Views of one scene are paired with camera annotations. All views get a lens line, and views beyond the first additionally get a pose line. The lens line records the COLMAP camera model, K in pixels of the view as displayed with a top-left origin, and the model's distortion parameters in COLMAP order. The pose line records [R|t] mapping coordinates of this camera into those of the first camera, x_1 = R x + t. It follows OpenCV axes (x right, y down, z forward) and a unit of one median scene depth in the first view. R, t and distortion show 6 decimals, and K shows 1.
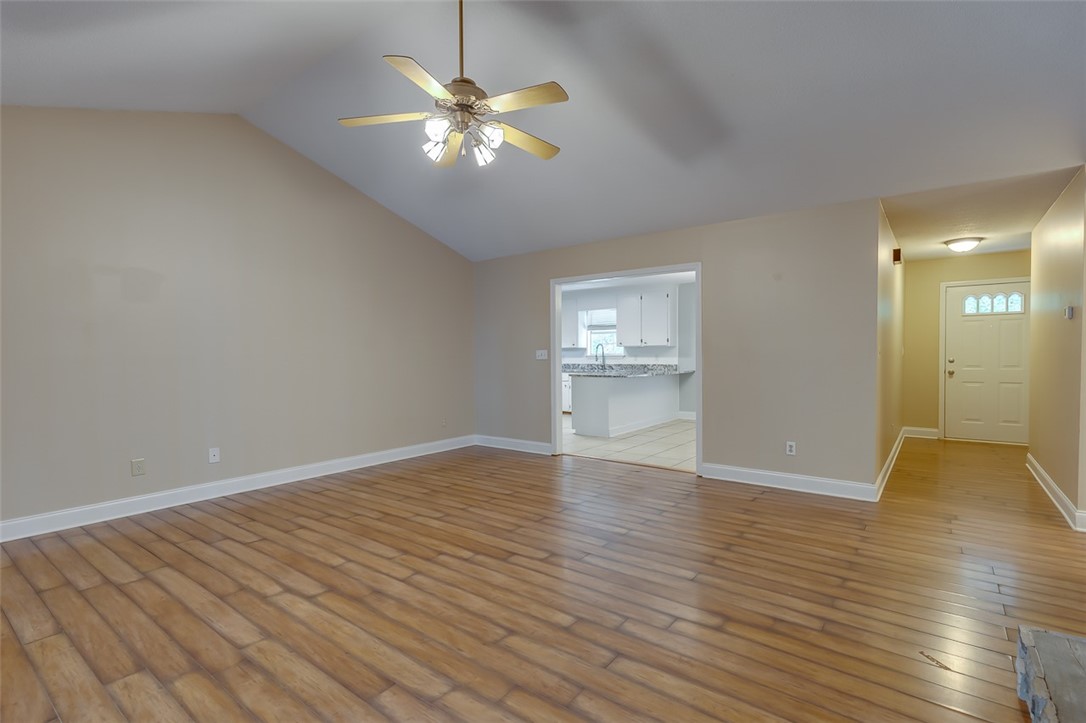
lens RADIAL K [[505.2, 0, 543.0], [0, 505.2, 361.5], [0, 0, 1]] dist [-0.001635, -0.000552]
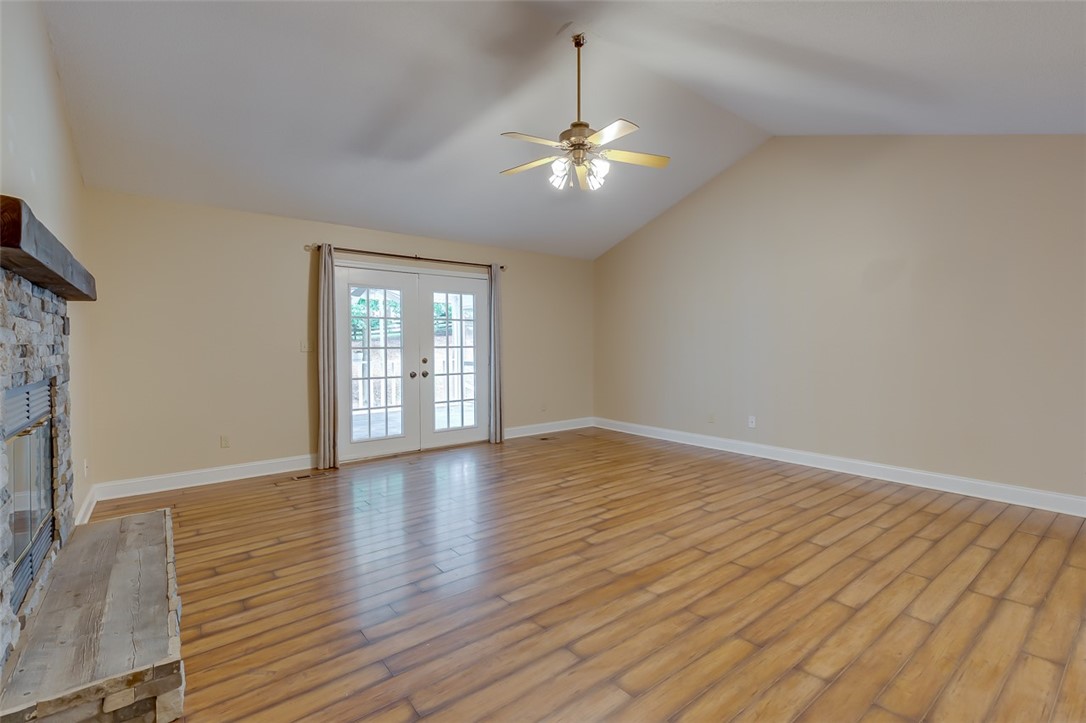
lens RADIAL K [[485.7, 0, 555.8], [0, 485.7, 361.5], [0, 0, 1]] dist [0.009111, -0.000004]
pose [[-0.223602, 0.043068, -0.973729, 1.003950], [-0.006113, 0.998942, 0.045587, -0.043900], [0.974661, 0.016146, -0.223102, 1.143457]]
